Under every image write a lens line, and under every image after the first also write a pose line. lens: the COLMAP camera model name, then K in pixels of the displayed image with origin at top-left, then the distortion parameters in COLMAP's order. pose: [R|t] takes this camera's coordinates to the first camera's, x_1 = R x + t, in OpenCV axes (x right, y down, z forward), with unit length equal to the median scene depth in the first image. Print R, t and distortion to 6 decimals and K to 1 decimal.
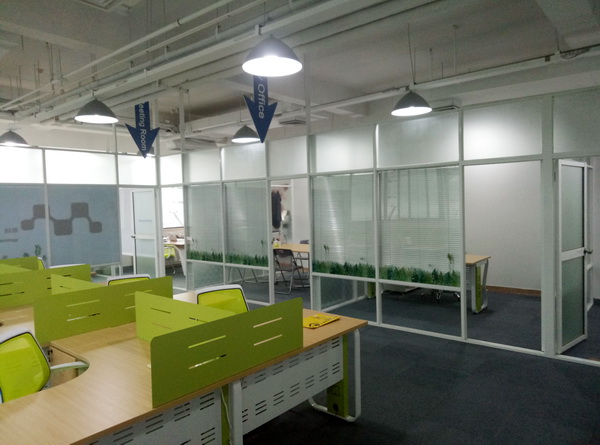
lens RADIAL K [[444.0, 0, 297.8], [0, 444.0, 226.4], [0, 0, 1]] dist [0.001282, -0.011303]
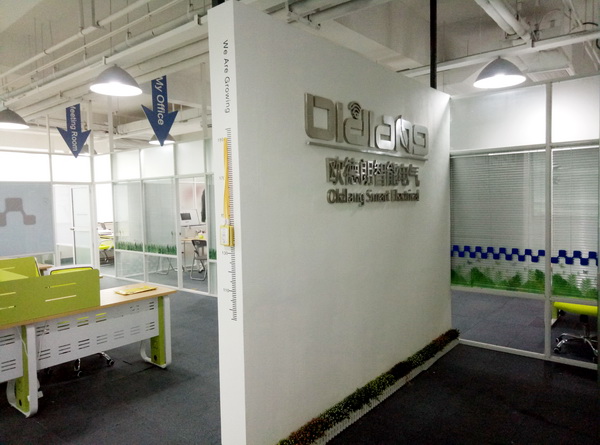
lens RADIAL K [[444.0, 0, 302.4], [0, 444.0, 218.7], [0, 0, 1]] dist [0.001282, -0.011303]
pose [[0.999550, -0.000071, 0.029993, 0.193525], [0.000325, 0.999964, -0.008464, 0.007640], [-0.029992, 0.008470, 0.999514, -0.120505]]
